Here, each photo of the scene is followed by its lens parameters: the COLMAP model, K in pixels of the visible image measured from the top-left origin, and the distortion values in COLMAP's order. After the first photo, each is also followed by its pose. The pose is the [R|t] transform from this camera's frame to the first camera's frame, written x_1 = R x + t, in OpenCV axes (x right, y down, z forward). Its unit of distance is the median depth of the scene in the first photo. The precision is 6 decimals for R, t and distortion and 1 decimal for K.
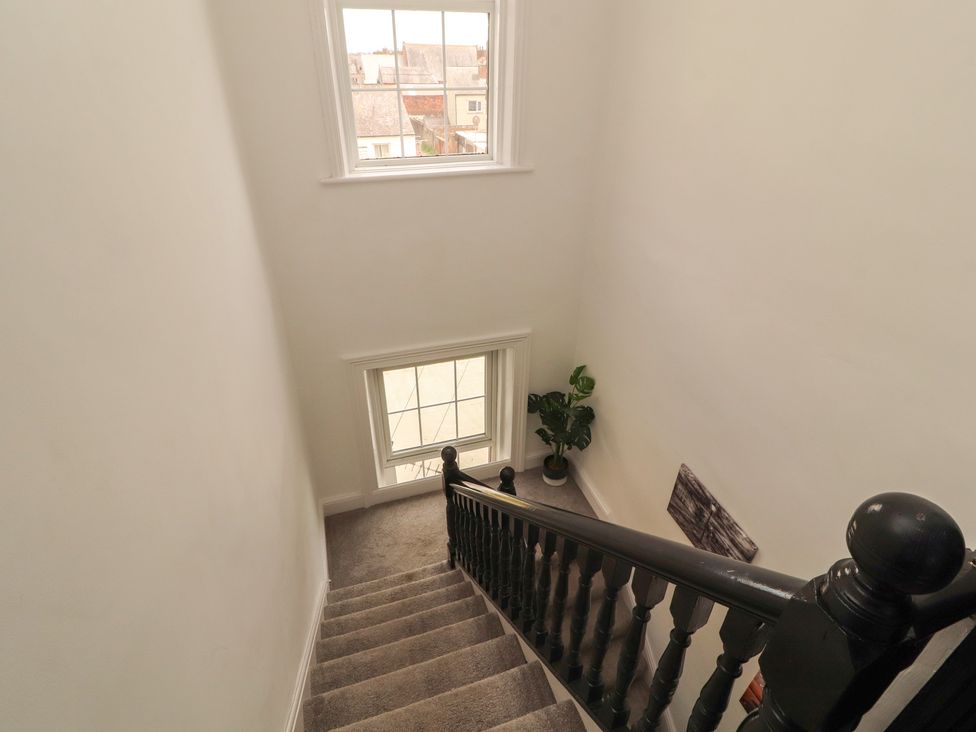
lens RADIAL K [[522.9, 0, 487.7], [0, 522.9, 363.7], [0, 0, 1]] dist [-0.003479, -0.005348]
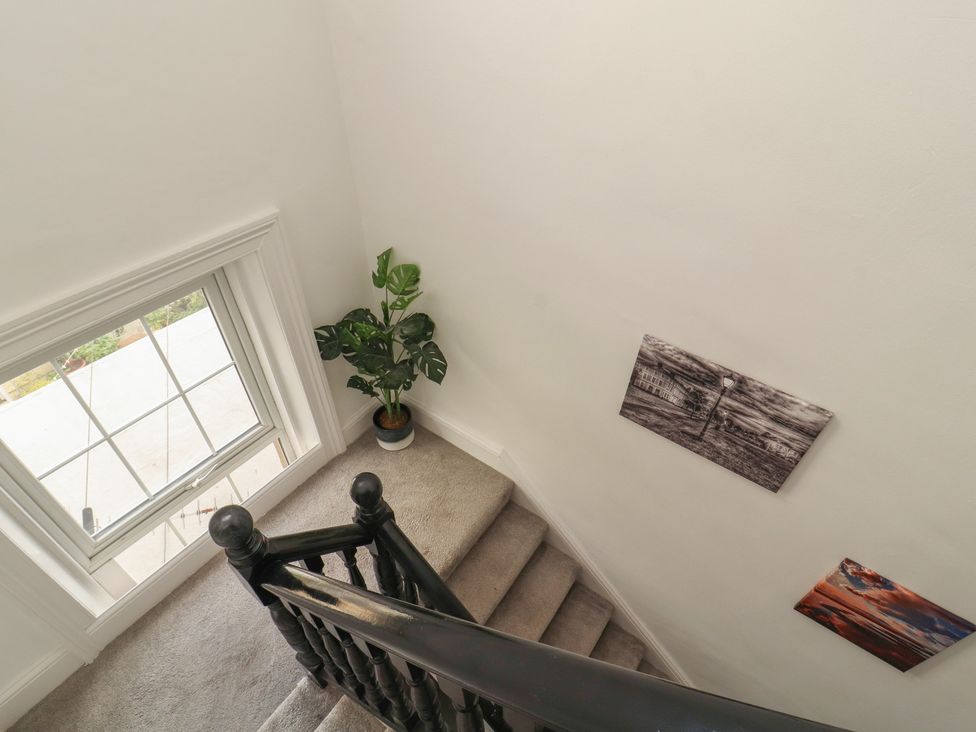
lens RADIAL K [[522.9, 0, 496.5], [0, 522.9, 368.6], [0, 0, 1]] dist [-0.003479, -0.005348]
pose [[0.804976, -0.393297, 0.444219, -0.031812], [0.312266, 0.917473, 0.246439, 0.019625], [-0.504483, -0.059663, 0.861358, 0.425237]]
